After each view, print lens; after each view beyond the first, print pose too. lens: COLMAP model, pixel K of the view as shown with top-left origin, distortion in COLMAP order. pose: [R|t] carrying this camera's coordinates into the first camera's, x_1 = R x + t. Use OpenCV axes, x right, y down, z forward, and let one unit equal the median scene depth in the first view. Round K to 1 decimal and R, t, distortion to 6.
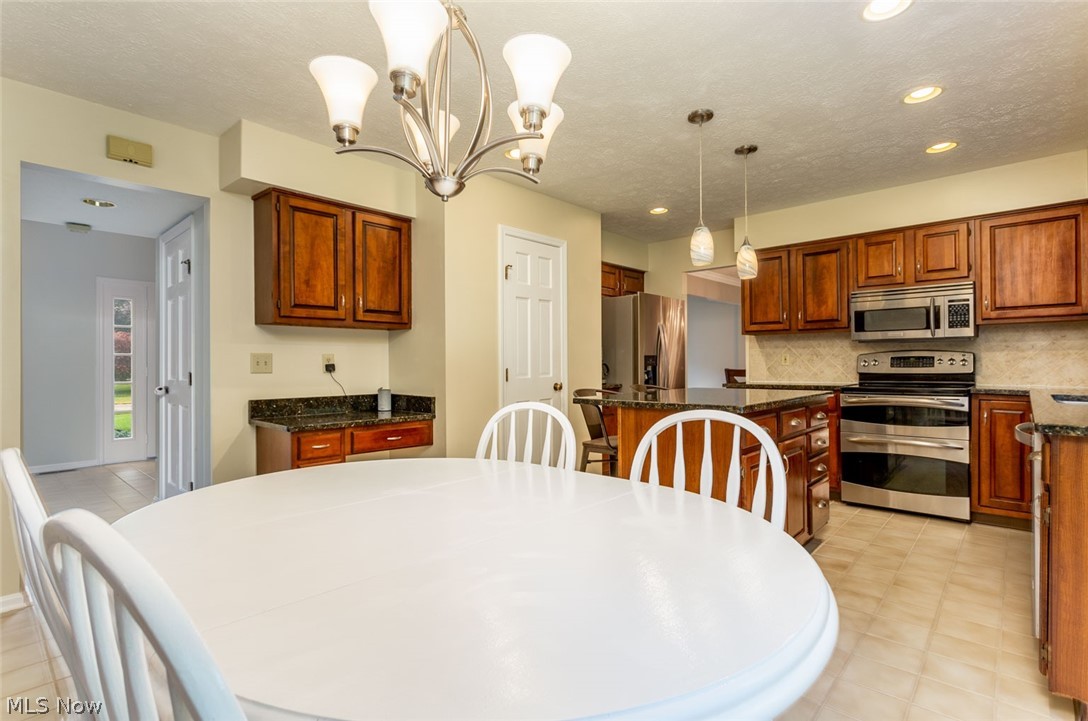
lens RADIAL K [[529.7, 0, 550.9], [0, 529.7, 360.5], [0, 0, 1]] dist [0.005729, 0.001484]
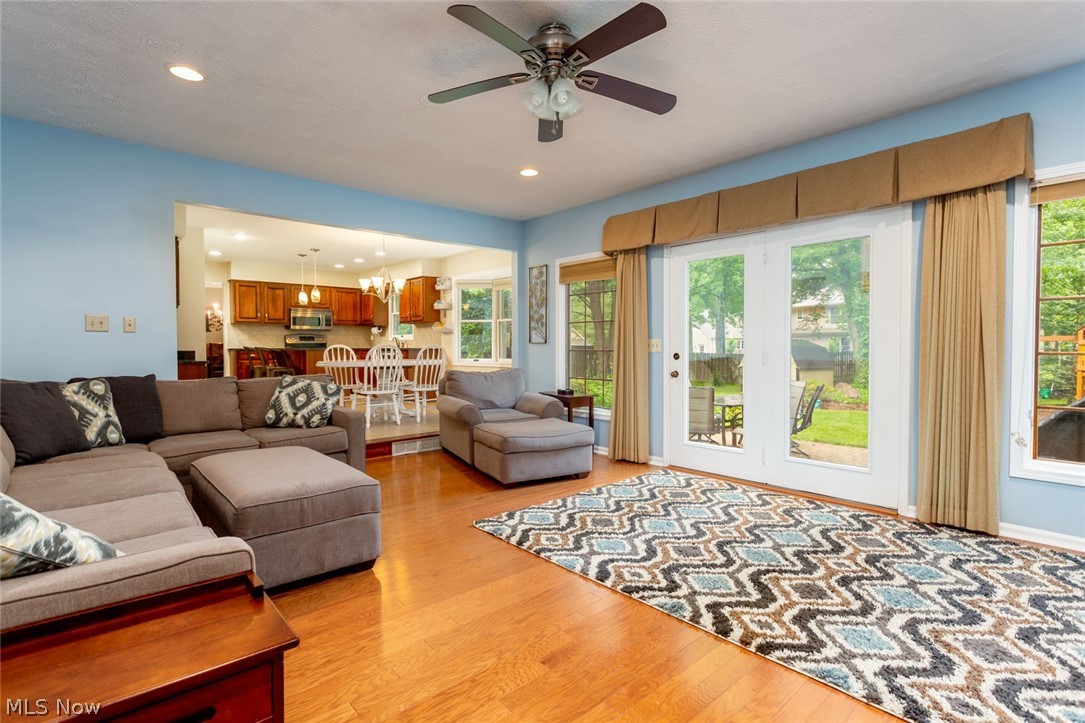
lens RADIAL K [[528.3, 0, 546.1], [0, 528.3, 362.8], [0, 0, 1]] dist [0.005729, 0.001484]
pose [[0.098324, -0.023010, 0.994888, -1.803439], [-0.000339, 0.999732, 0.023156, 0.062654], [-0.995154, -0.002614, 0.098290, -0.373504]]
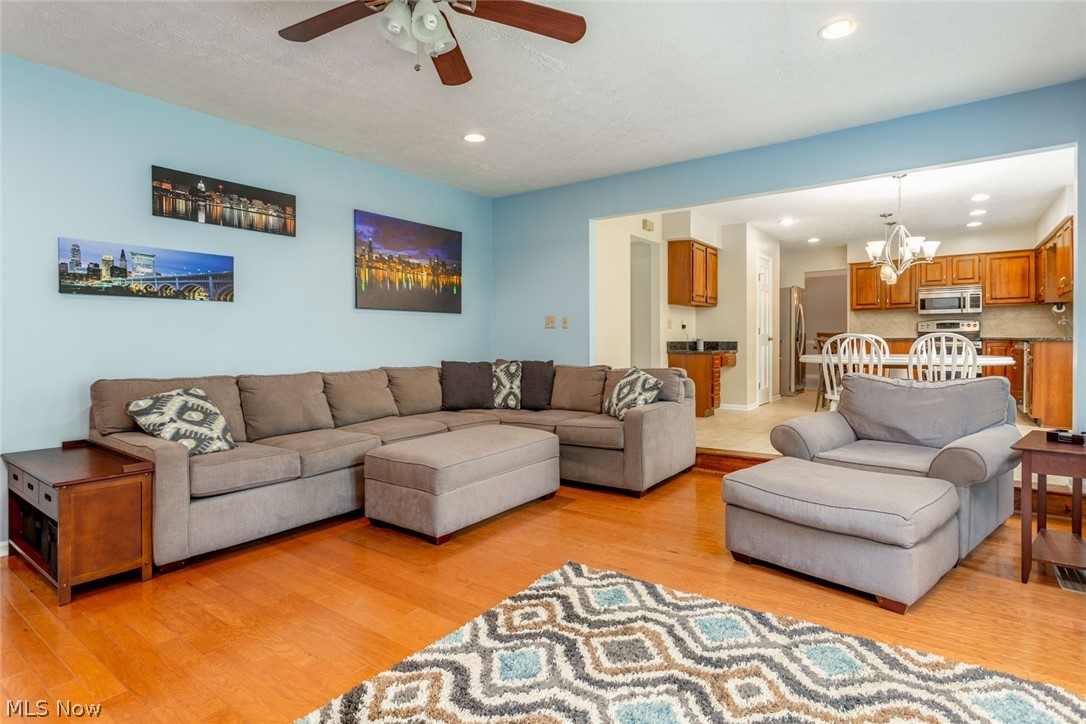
lens RADIAL K [[556.6, 0, 547.0], [0, 556.6, 346.9], [0, 0, 1]] dist [-0.009406, 0.000847]
pose [[0.993647, -0.001931, 0.112526, -1.059518], [0.000527, 0.999922, 0.012500, 0.057544], [-0.112541, -0.012361, 0.993570, -0.884617]]
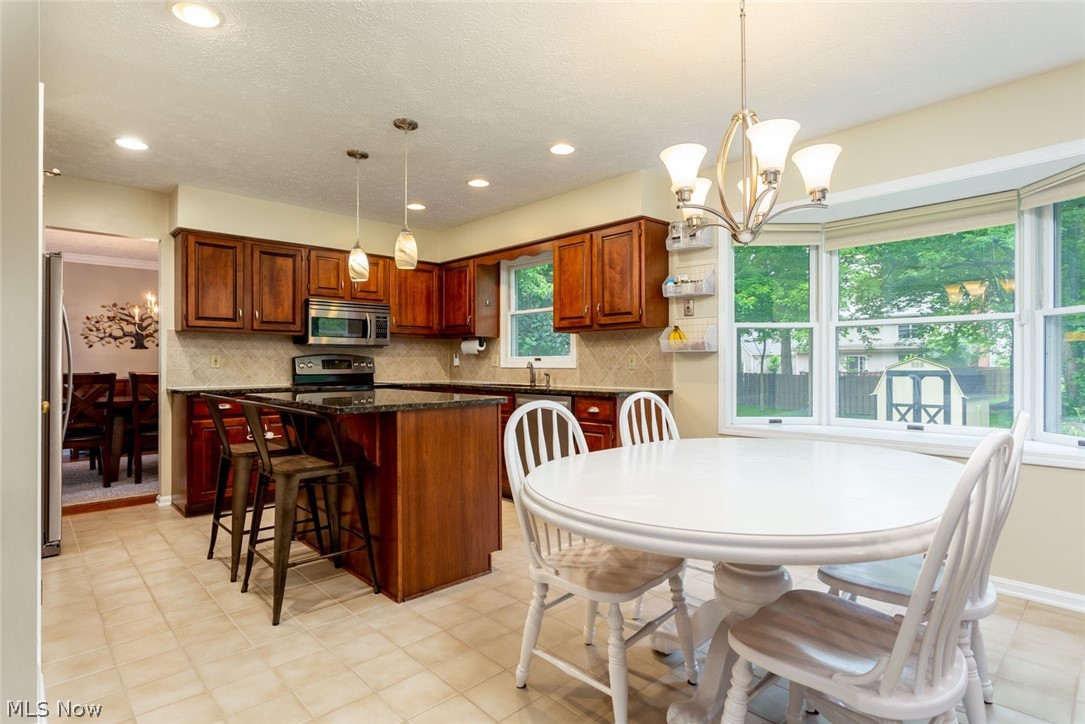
lens RADIAL K [[556.1, 0, 539.1], [0, 556.1, 368.4], [0, 0, 1]] dist [-0.009406, 0.000847]
pose [[0.079252, -0.001853, 0.996853, -0.565690], [-0.000897, 0.999998, 0.001930, 0.009928], [-0.996854, -0.001047, 0.079250, 0.497040]]
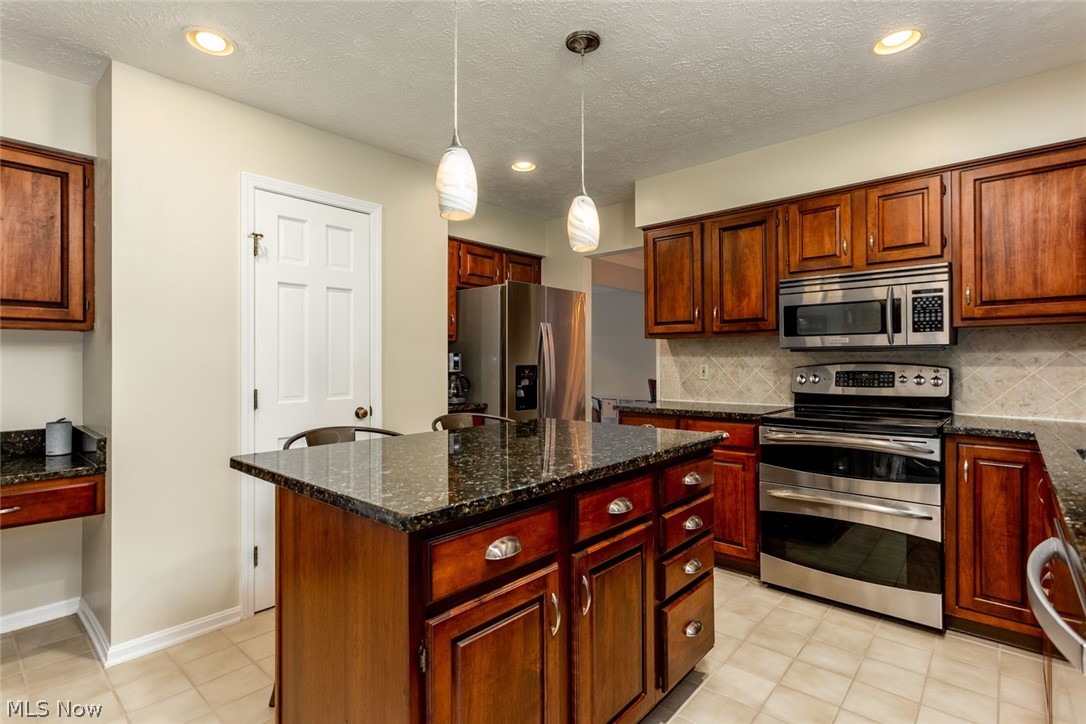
lens RADIAL K [[528.8, 0, 548.3], [0, 528.8, 357.2], [0, 0, 1]] dist [0.005729, 0.001484]
pose [[0.999943, 0.003831, 0.009978, 0.277840], [-0.003794, 0.999986, -0.003720, -0.024369], [-0.009992, 0.003682, 0.999943, 0.330605]]
